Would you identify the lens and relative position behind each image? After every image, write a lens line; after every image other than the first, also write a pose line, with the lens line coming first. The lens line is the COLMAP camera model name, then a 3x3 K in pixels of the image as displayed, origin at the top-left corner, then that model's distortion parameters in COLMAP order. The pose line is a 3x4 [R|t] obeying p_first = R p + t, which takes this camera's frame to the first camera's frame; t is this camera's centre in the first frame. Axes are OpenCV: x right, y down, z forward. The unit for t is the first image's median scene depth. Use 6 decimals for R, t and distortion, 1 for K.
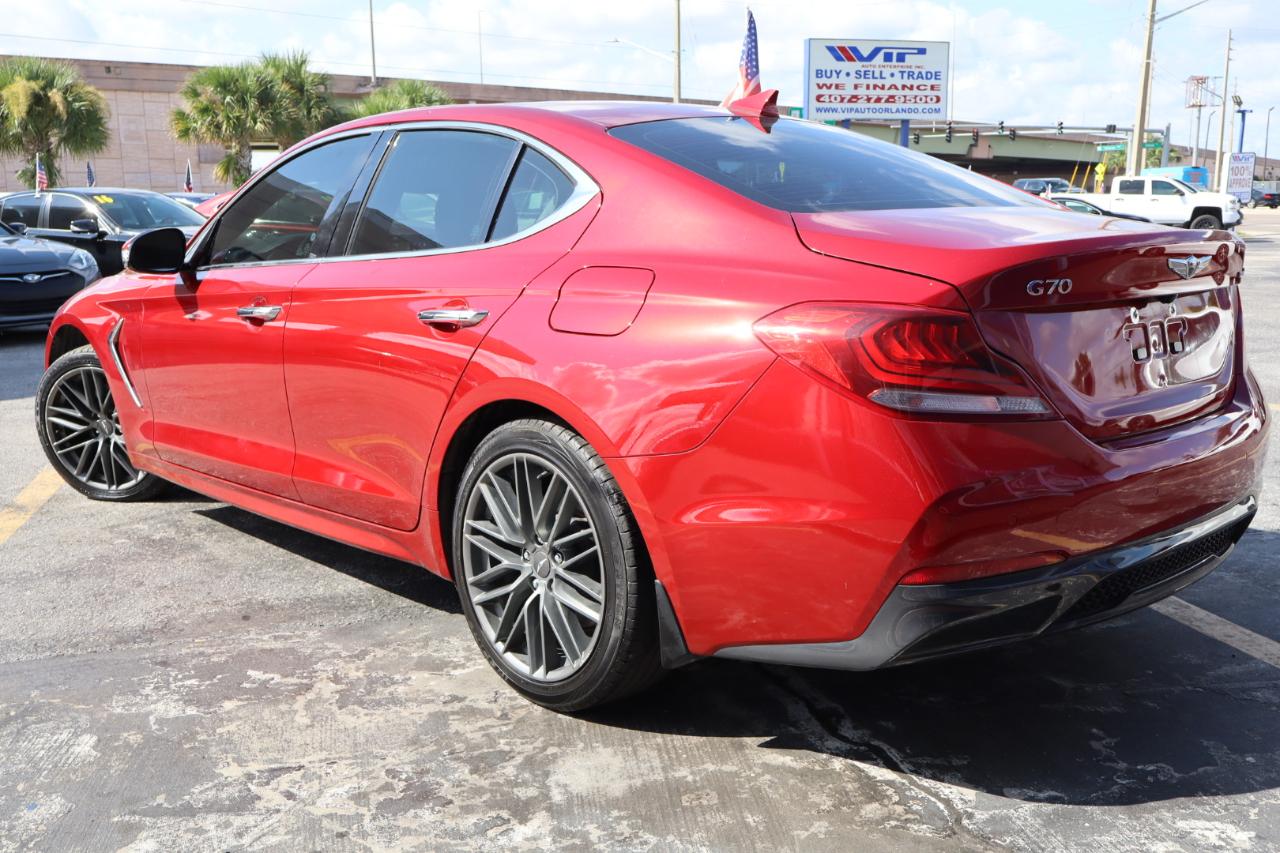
lens RADIAL K [[1288.7, 0, 621.0], [0, 1288.7, 423.6], [0, 0, 1]] dist [-0.011271, -0.014288]
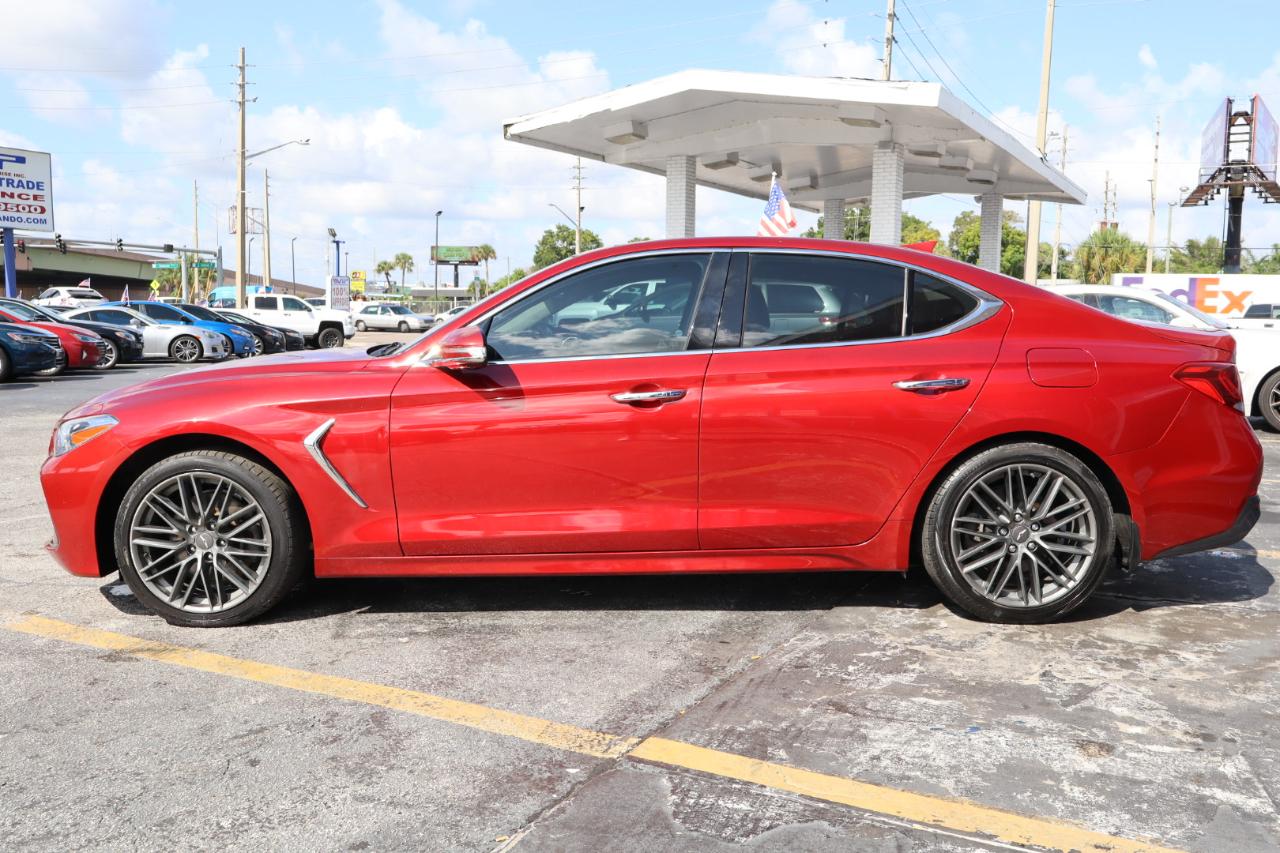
lens RADIAL K [[1288.7, 0, 621.0], [0, 1288.7, 423.6], [0, 0, 1]] dist [-0.011271, -0.014288]
pose [[0.634685, -0.044922, 0.771464, -0.274770], [0.113607, 0.992886, -0.035649, -0.004397], [-0.764374, 0.110269, 0.635274, 0.061334]]
